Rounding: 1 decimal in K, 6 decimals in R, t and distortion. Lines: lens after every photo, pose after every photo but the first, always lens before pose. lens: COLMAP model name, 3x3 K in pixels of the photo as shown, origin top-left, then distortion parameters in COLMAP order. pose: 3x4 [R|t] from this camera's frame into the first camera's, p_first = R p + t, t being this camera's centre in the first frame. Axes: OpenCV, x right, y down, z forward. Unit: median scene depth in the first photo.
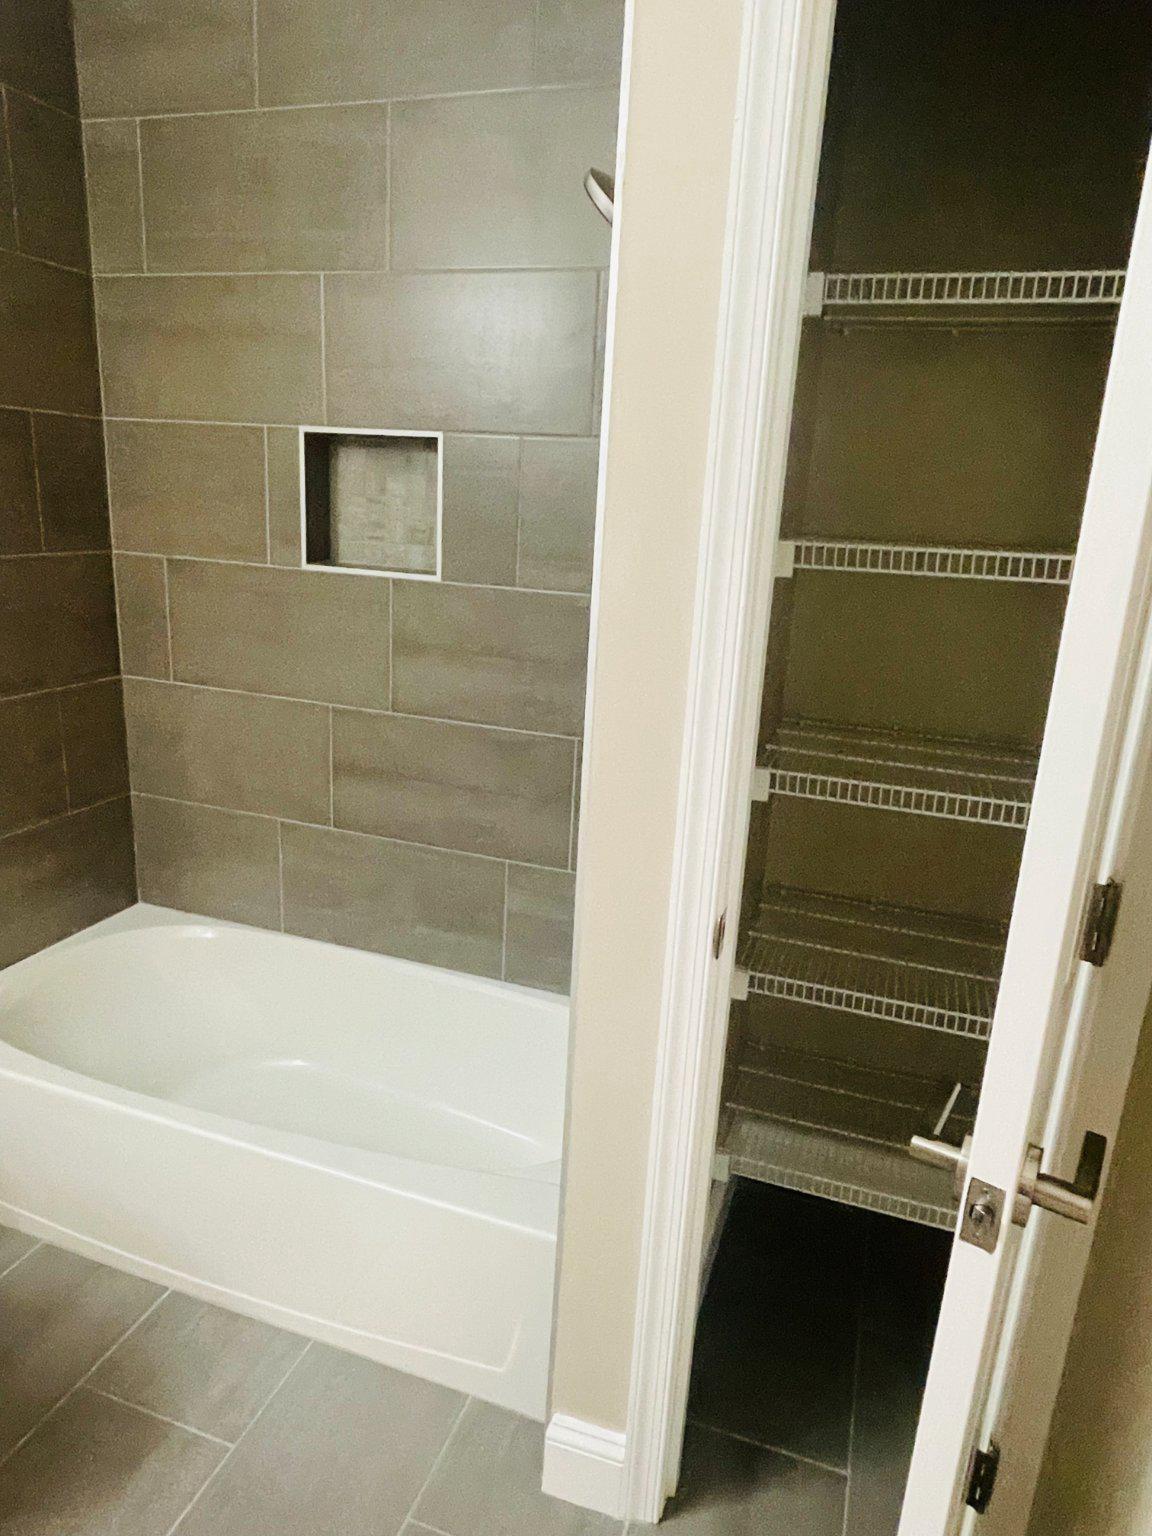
lens RADIAL K [[977.3, 0, 584.0], [0, 977.3, 760.4], [0, 0, 1]] dist [-0.004677, -0.002202]
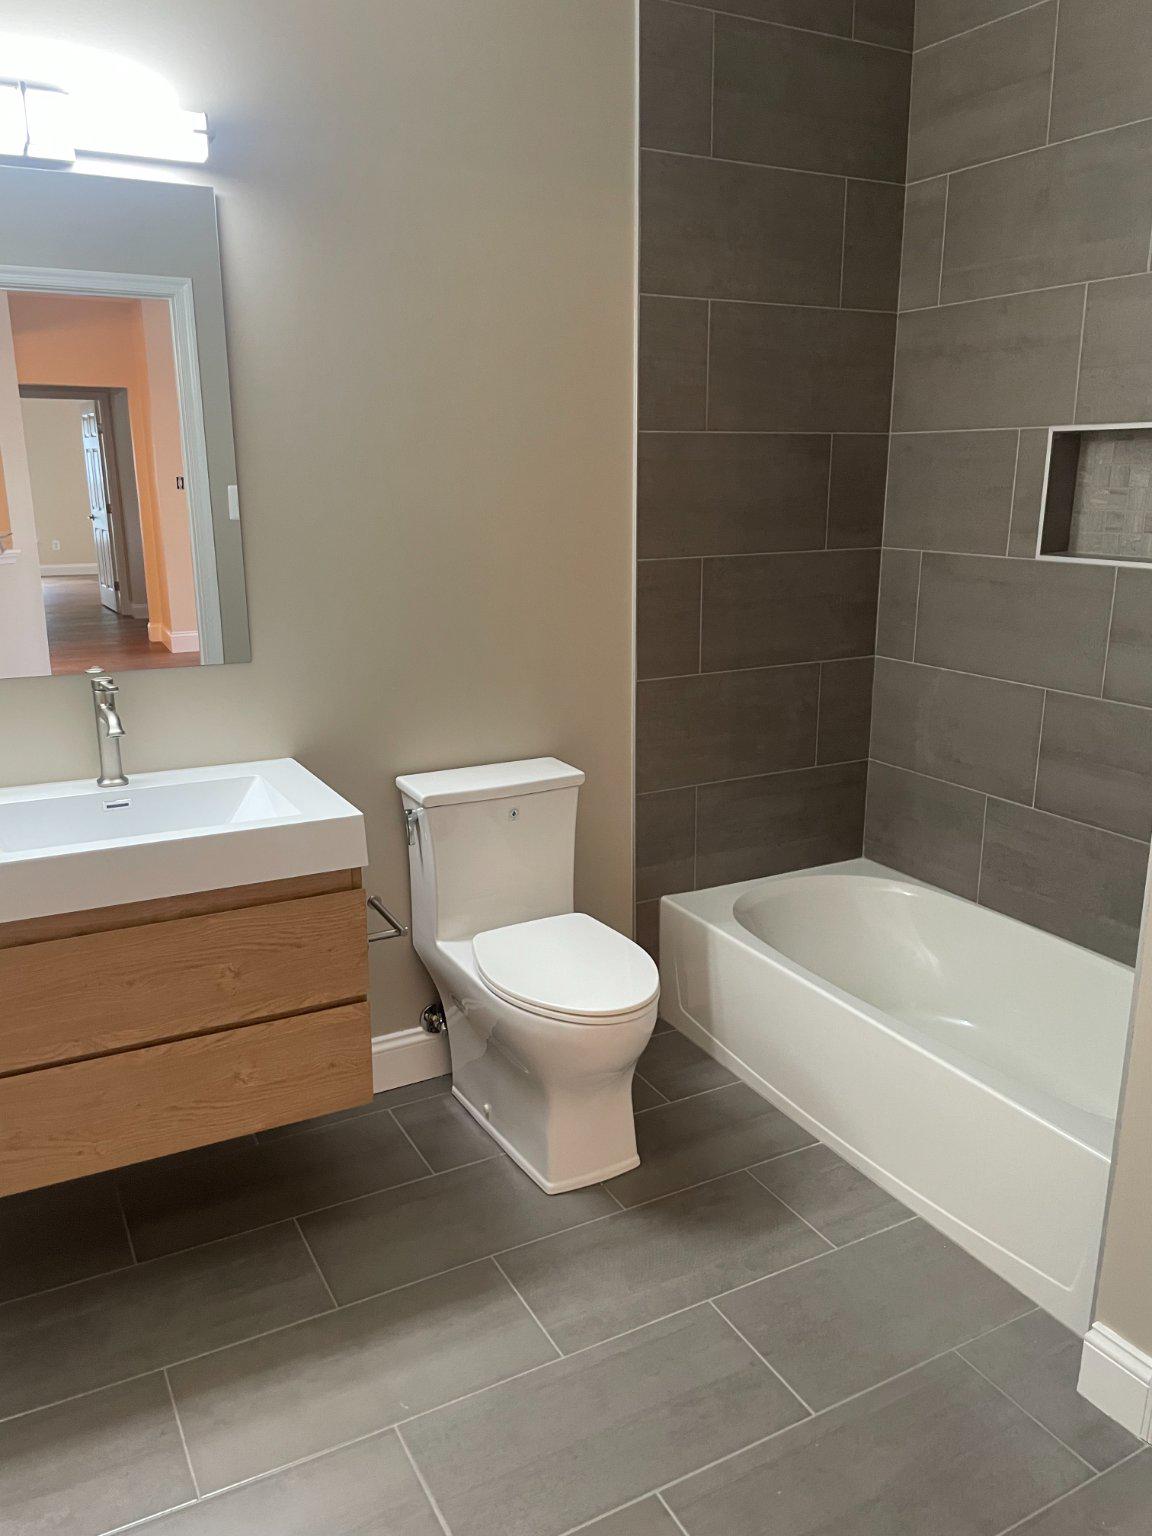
lens RADIAL K [[1162.9, 0, 576.0], [0, 1162.9, 768.0], [0, 0, 1]] dist [0.107763, -0.138085]
pose [[0.726511, 0.113870, -0.677654, 0.247965], [-0.137770, 0.990288, 0.018701, 0.075118], [0.673202, 0.079774, 0.735143, -0.272093]]
